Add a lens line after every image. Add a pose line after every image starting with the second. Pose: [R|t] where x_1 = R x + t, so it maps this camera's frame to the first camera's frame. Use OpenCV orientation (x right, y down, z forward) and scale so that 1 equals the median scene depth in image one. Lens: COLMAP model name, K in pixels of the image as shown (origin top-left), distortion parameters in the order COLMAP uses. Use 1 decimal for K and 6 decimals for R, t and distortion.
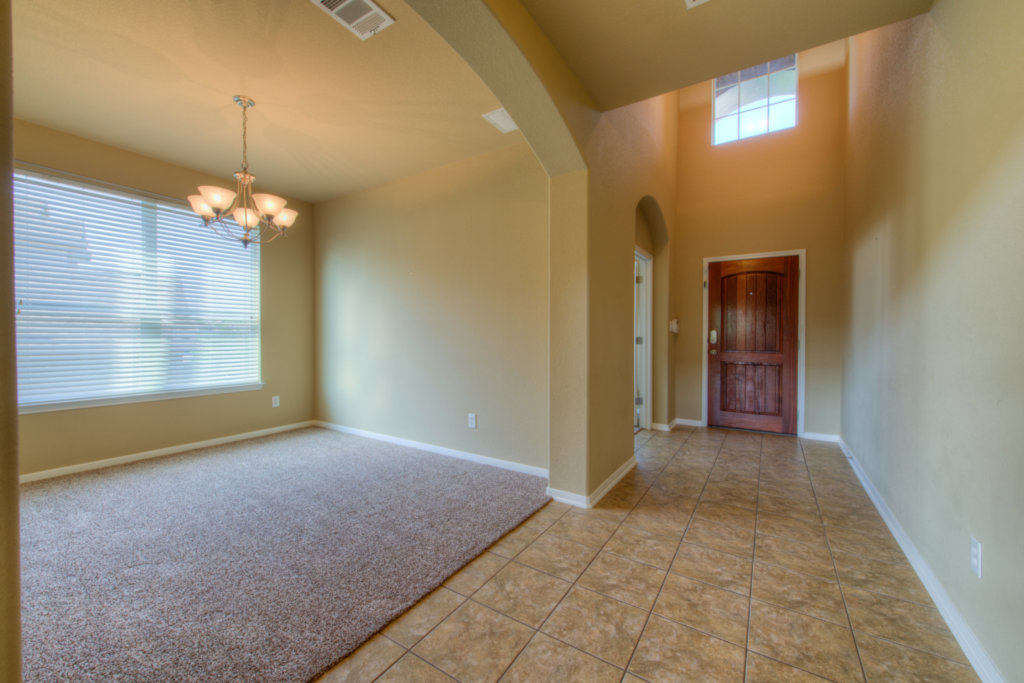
lens RADIAL K [[397.9, 0, 512.6], [0, 397.9, 338.8], [0, 0, 1]] dist [0.001473, -0.000821]
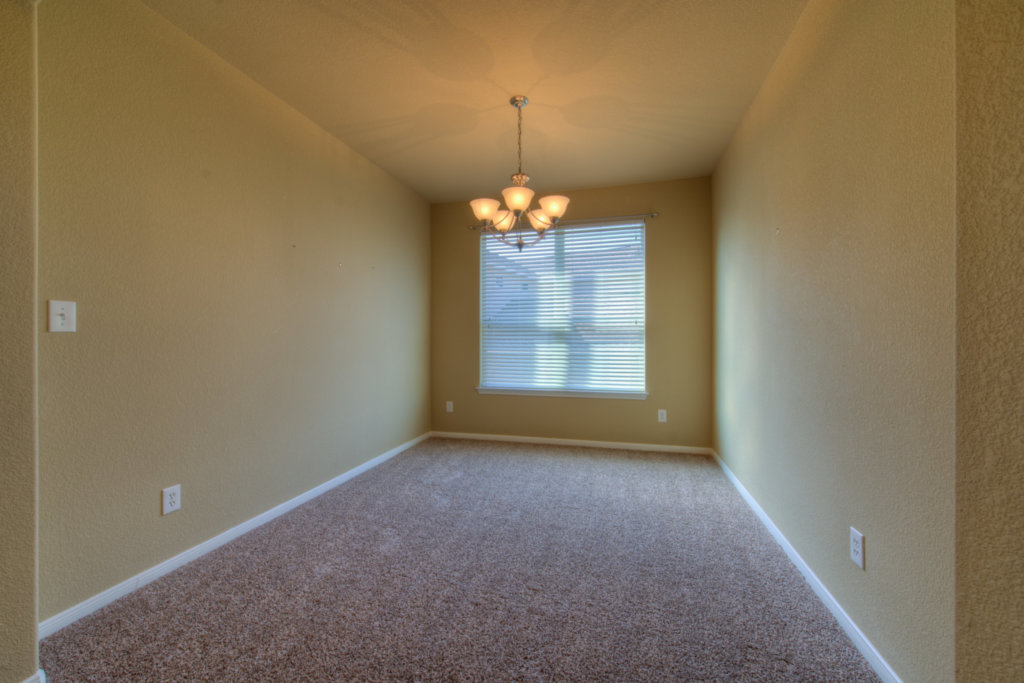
lens RADIAL K [[397.9, 0, 512.8], [0, 397.9, 340.3], [0, 0, 1]] dist [0.001473, -0.000821]
pose [[0.299500, 0.002429, -0.954093, 0.200894], [-0.006964, 0.999976, 0.000360, -0.011680], [0.954071, 0.006536, 0.299509, 0.558399]]
